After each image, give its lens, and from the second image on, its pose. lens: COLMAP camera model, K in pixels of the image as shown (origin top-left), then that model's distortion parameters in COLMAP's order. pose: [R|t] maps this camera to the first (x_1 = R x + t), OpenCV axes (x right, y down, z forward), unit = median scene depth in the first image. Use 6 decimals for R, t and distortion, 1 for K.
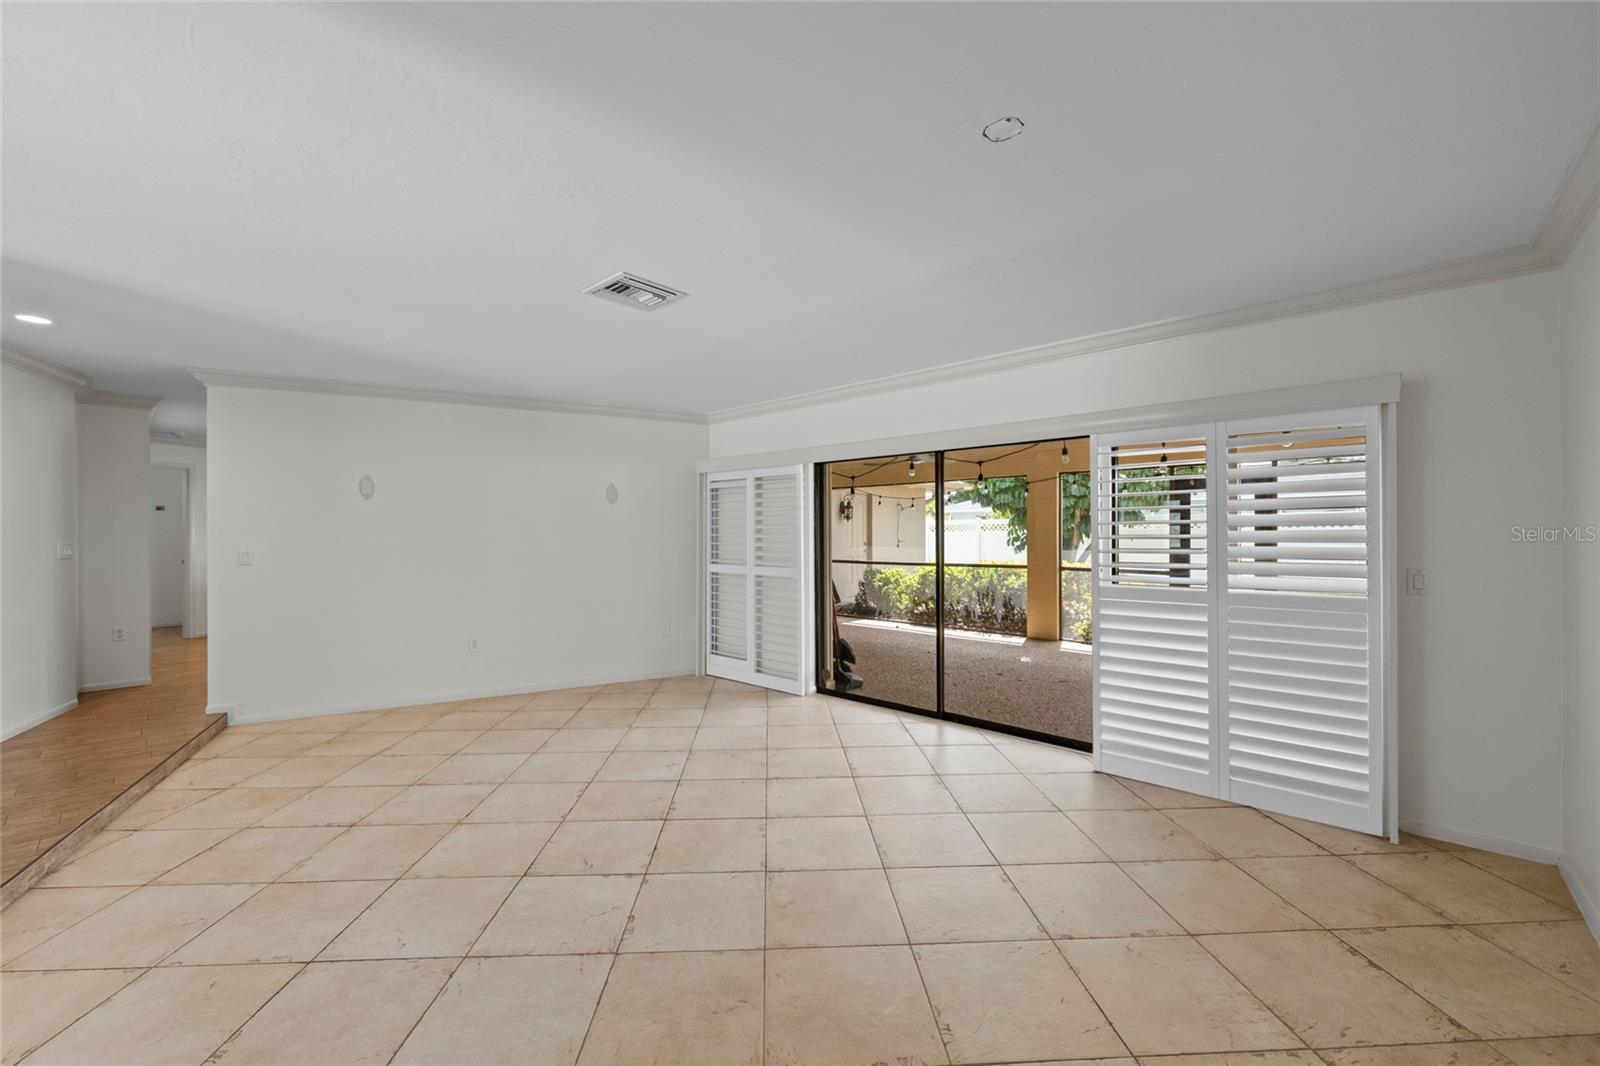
lens RADIAL K [[629.8, 0, 798.5], [0, 629.8, 528.6], [0, 0, 1]] dist [-0.001658, 0.000011]
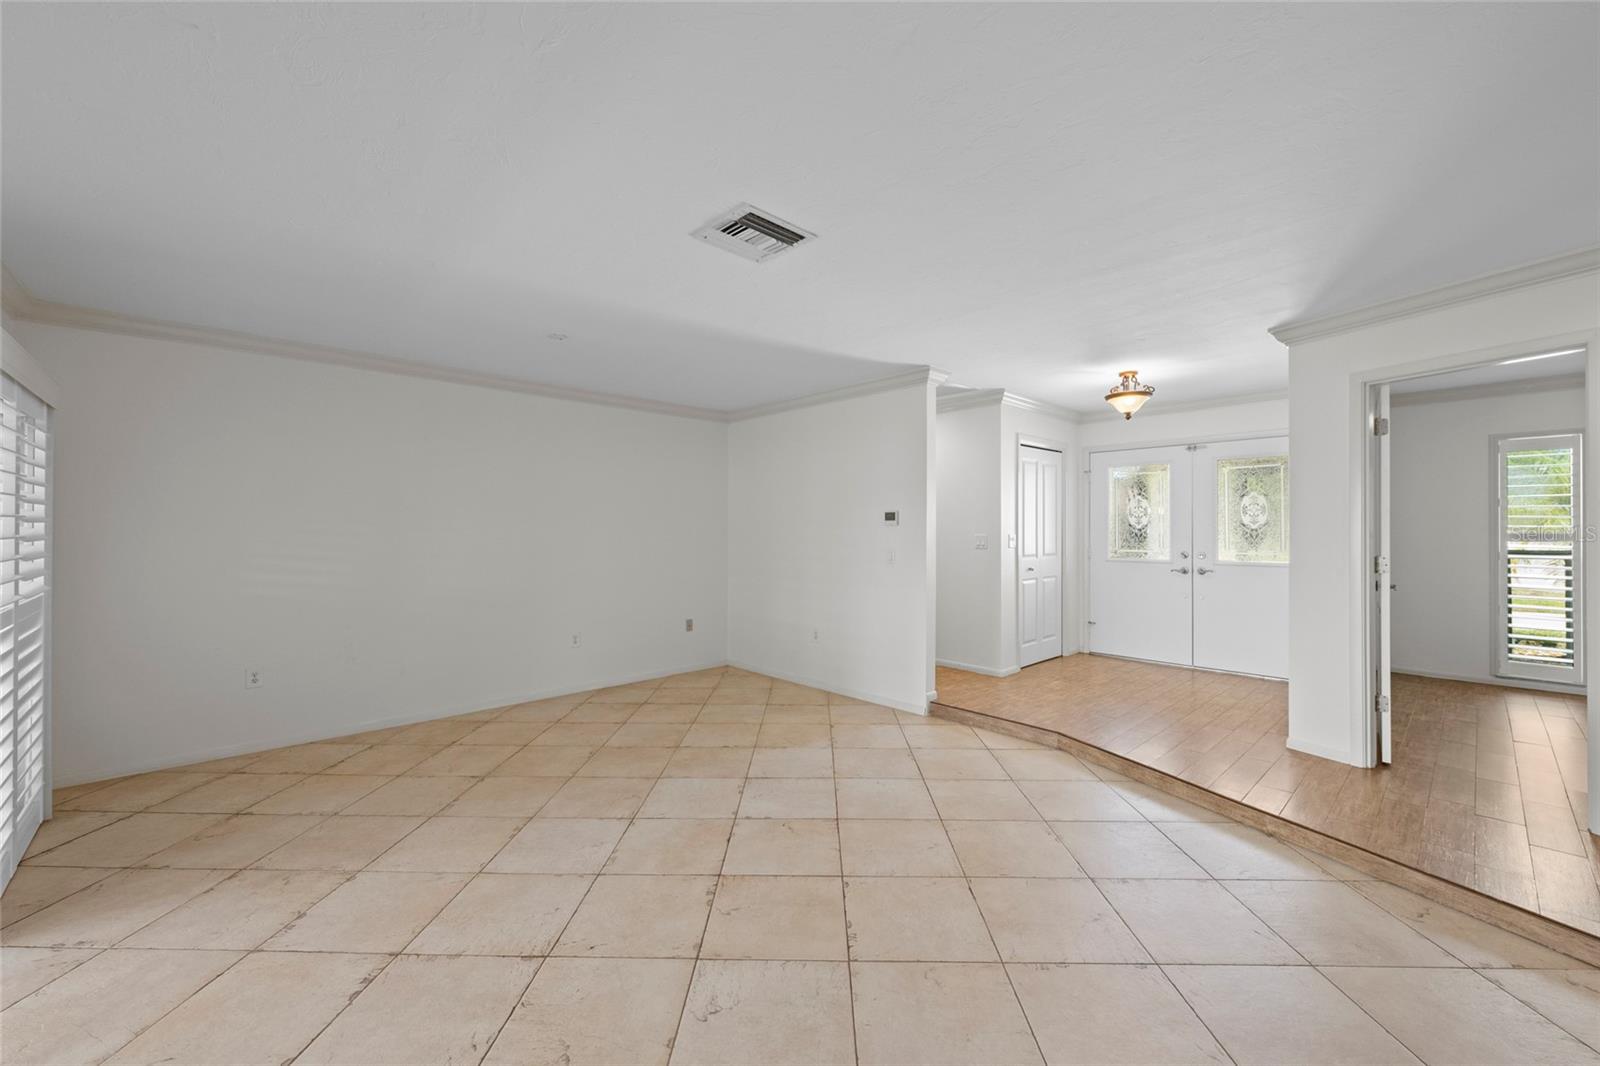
lens RADIAL K [[629.8, 0, 798.5], [0, 629.8, 528.6], [0, 0, 1]] dist [-0.001658, 0.000011]
pose [[-0.997269, 0.003749, 0.073764, -0.442422], [0.003276, 0.999973, -0.006530, 0.015103], [-0.073787, -0.006271, -0.997254, 2.130340]]
